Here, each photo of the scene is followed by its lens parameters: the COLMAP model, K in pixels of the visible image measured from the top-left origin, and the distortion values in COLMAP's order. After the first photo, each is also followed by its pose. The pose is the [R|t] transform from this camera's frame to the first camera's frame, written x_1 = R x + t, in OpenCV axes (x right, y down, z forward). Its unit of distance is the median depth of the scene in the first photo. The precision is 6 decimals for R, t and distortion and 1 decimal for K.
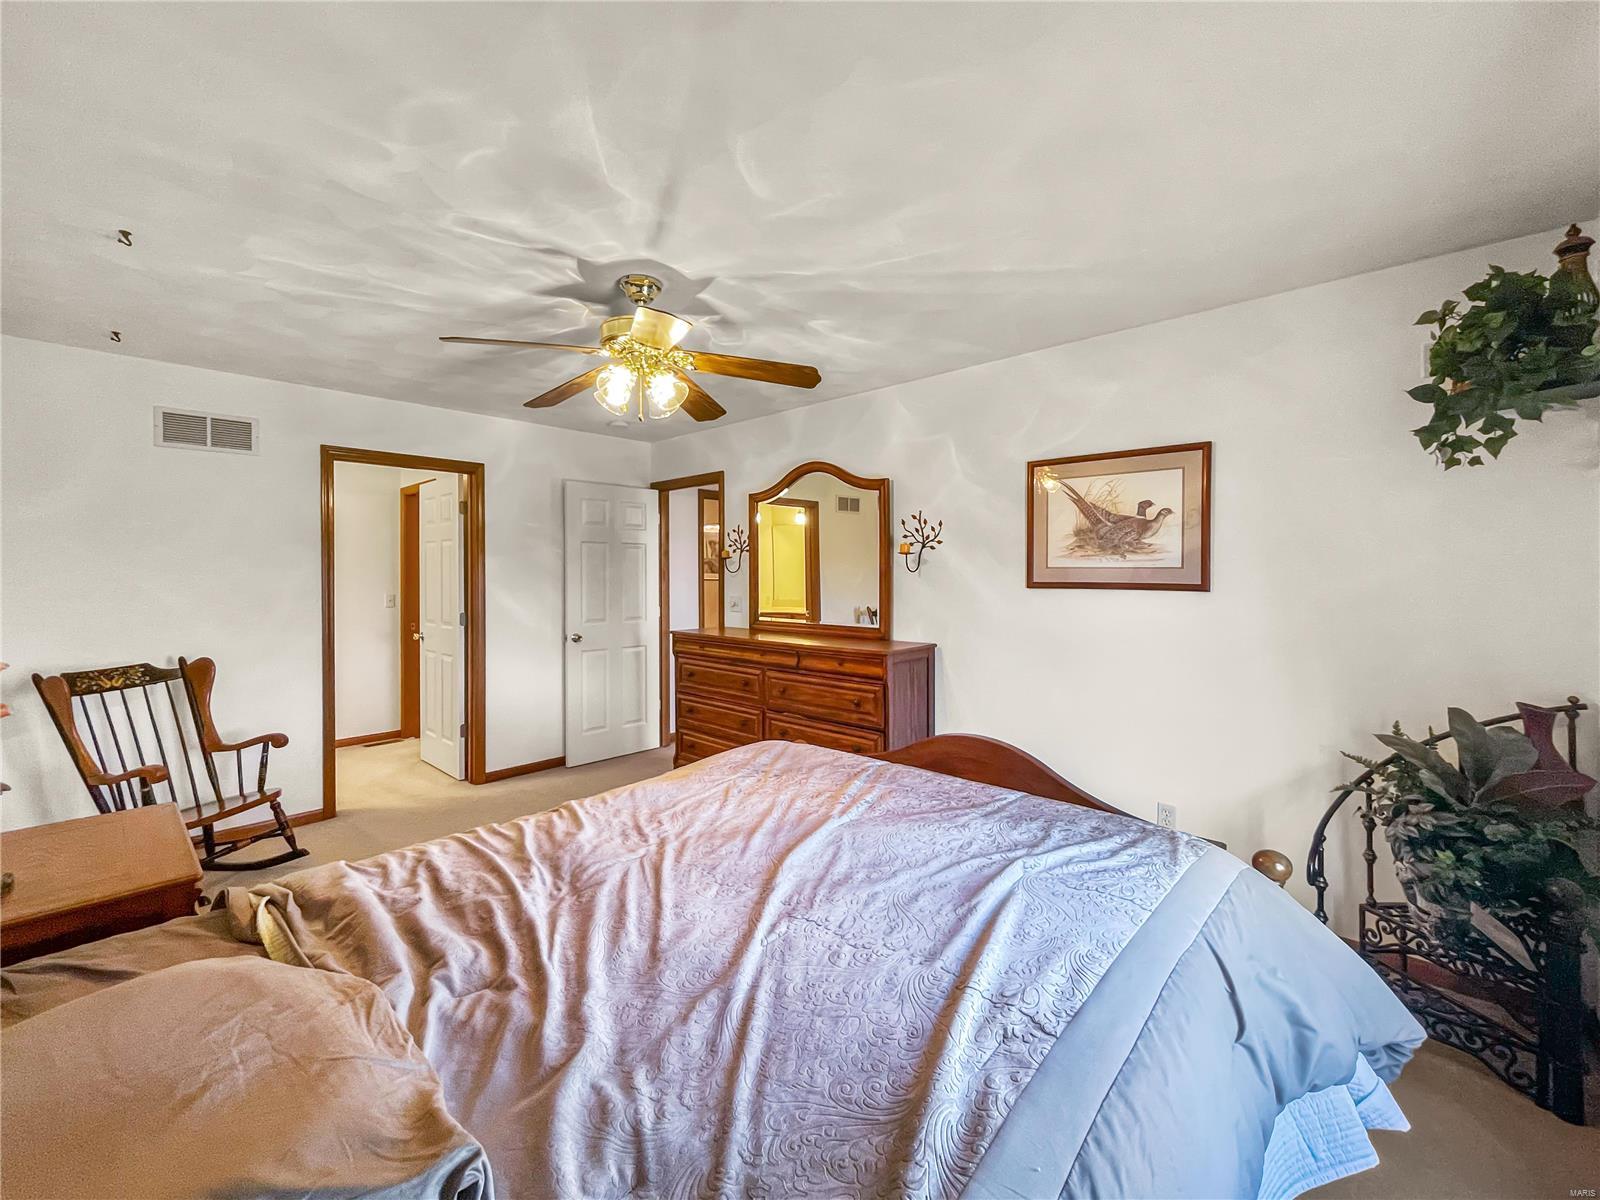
lens RADIAL K [[656.7, 0, 806.5], [0, 656.7, 573.8], [0, 0, 1]] dist [-0.007458, -0.000631]
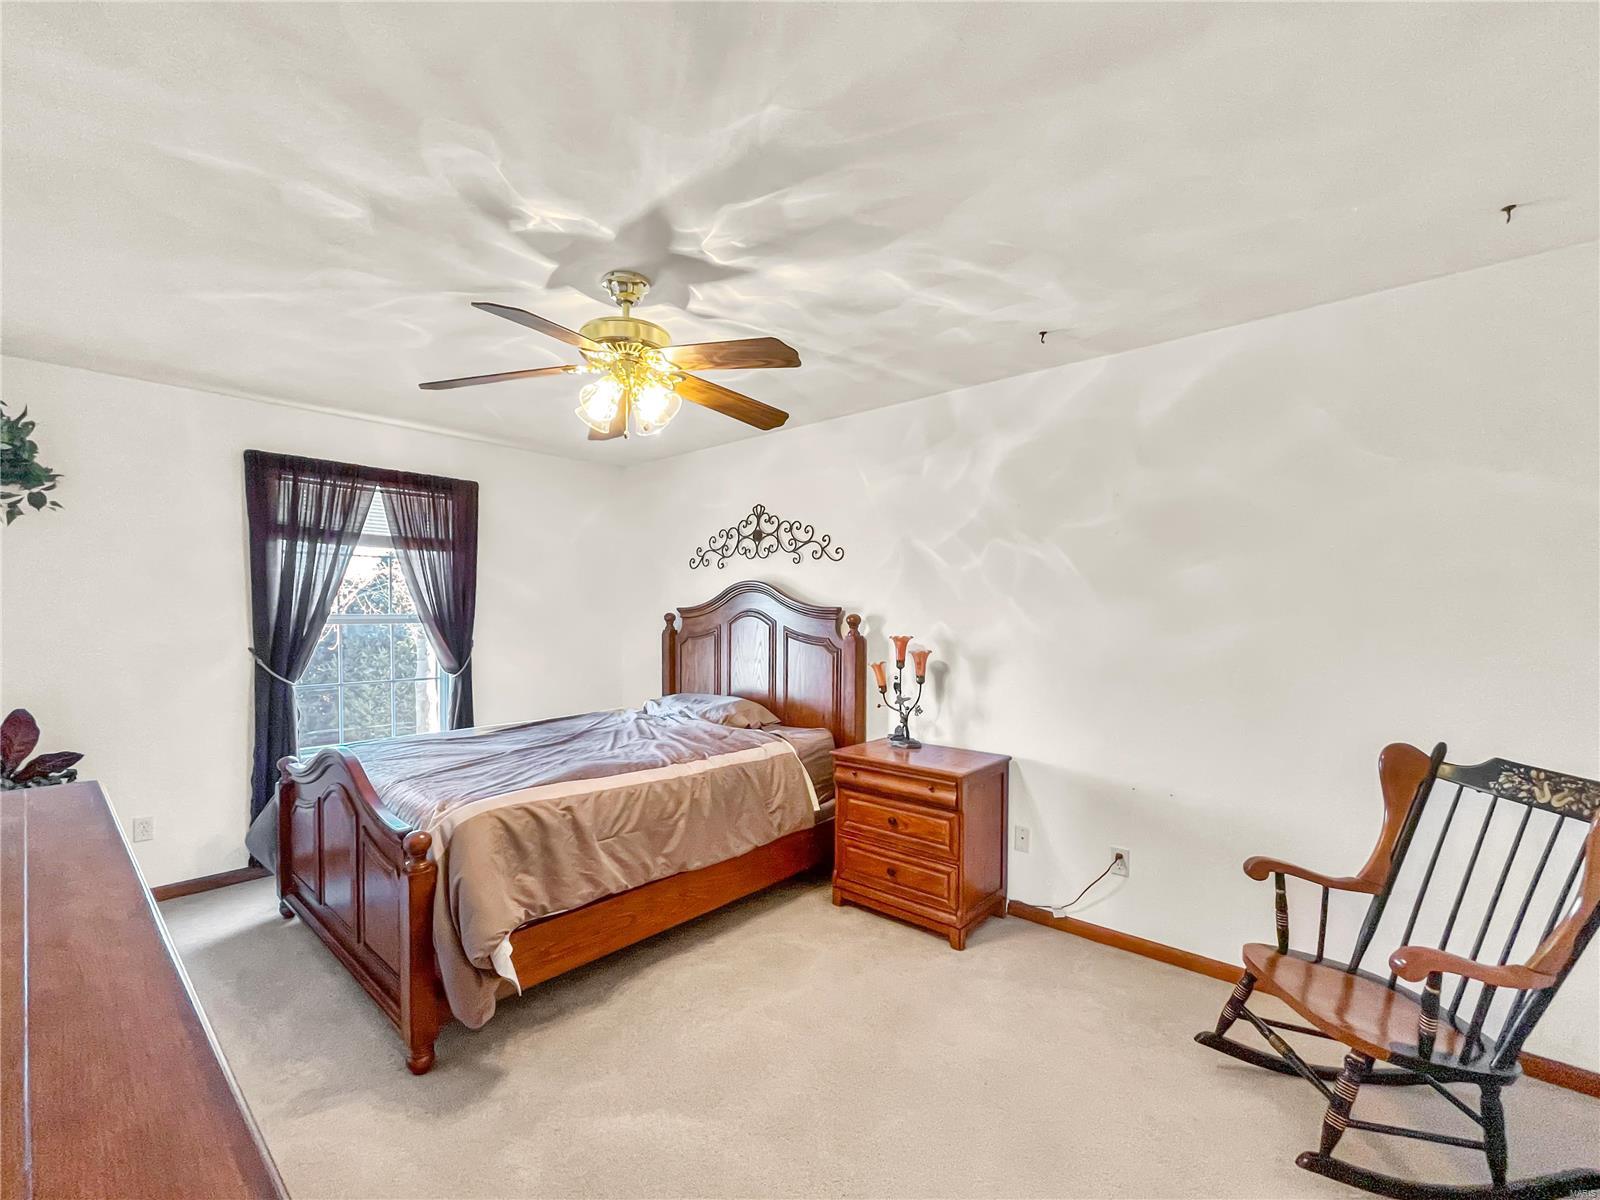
lens RADIAL K [[681.0, 0, 762.0], [0, 681.0, 623.5], [0, 0, 1]] dist [-0.004986, -0.000620]
pose [[-0.999821, 0.000987, 0.018892, -0.381356], [0.001364, 0.999800, 0.019966, 0.000210], [-0.018869, 0.019988, -0.999622, 1.621617]]
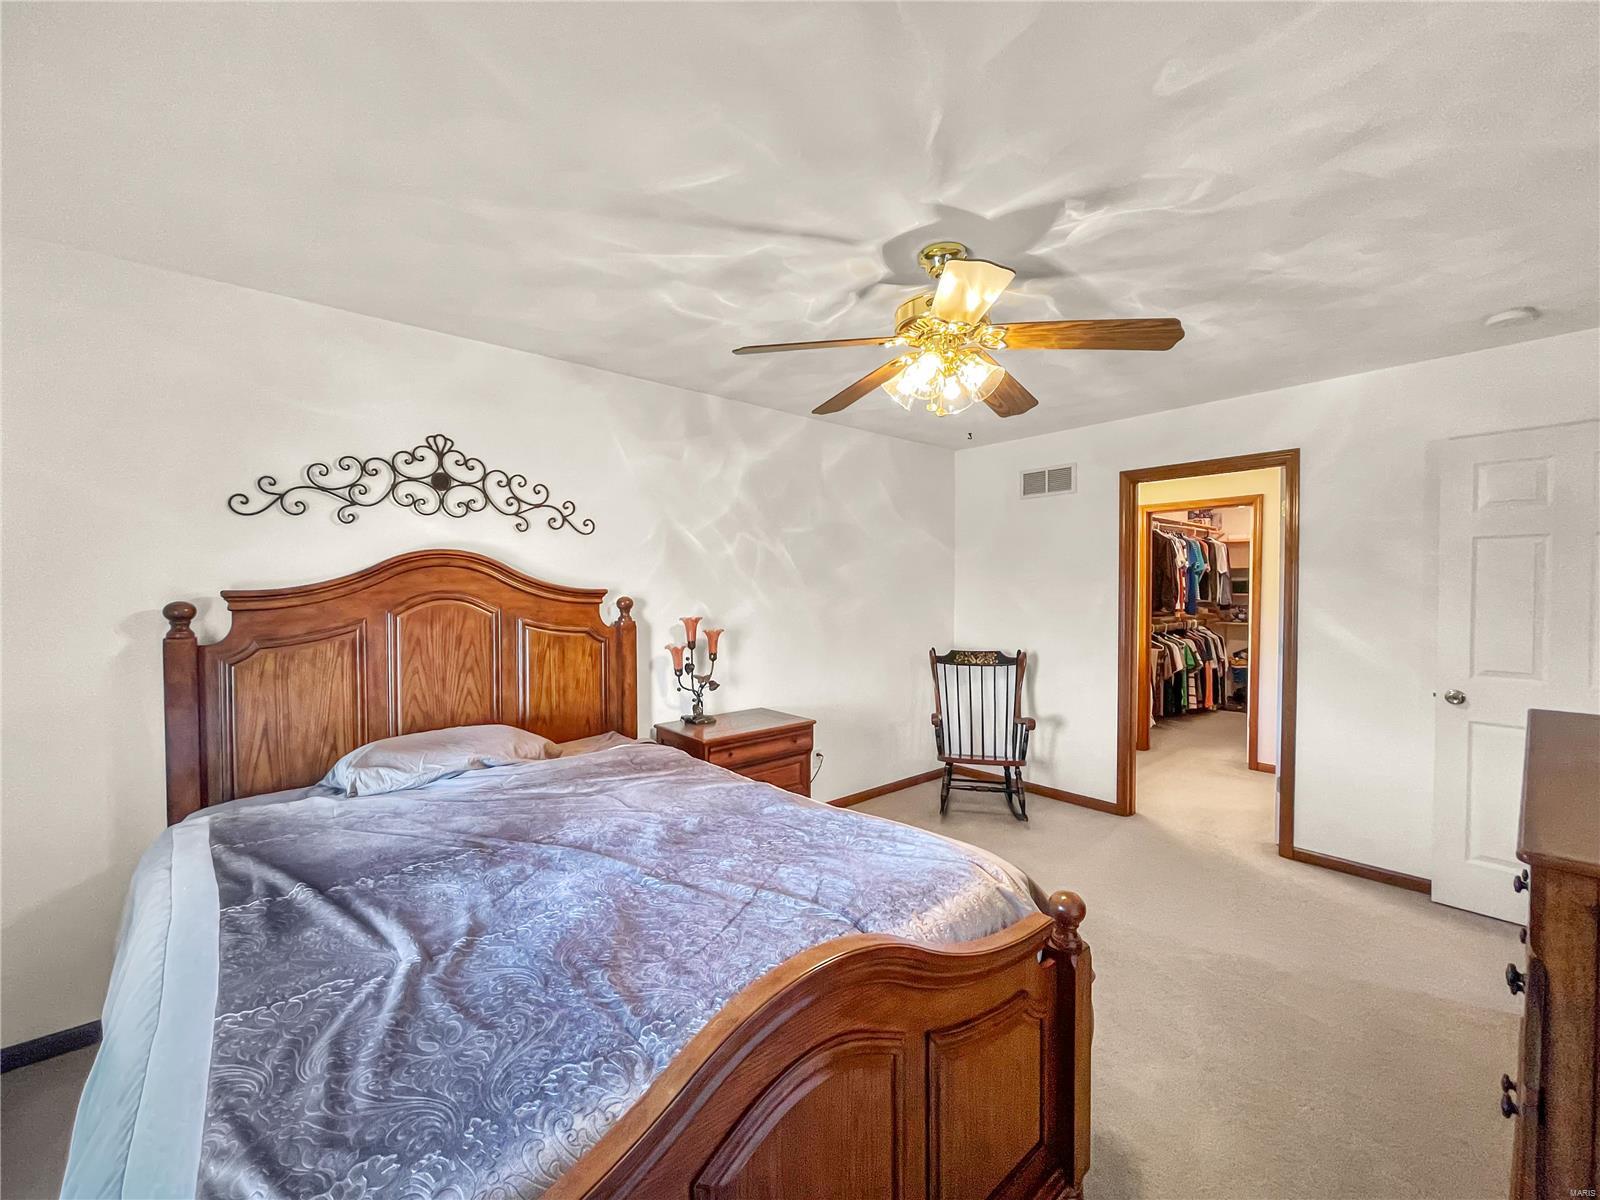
lens RADIAL K [[656.7, 0, 797.6], [0, 656.7, 600.0], [0, 0, 1]] dist [-0.007458, -0.000631]
pose [[-0.120953, 0.022504, -0.992403, 0.526056], [0.000458, 0.999744, 0.022615, -0.011336], [0.992658, 0.002281, -0.120932, 0.772933]]
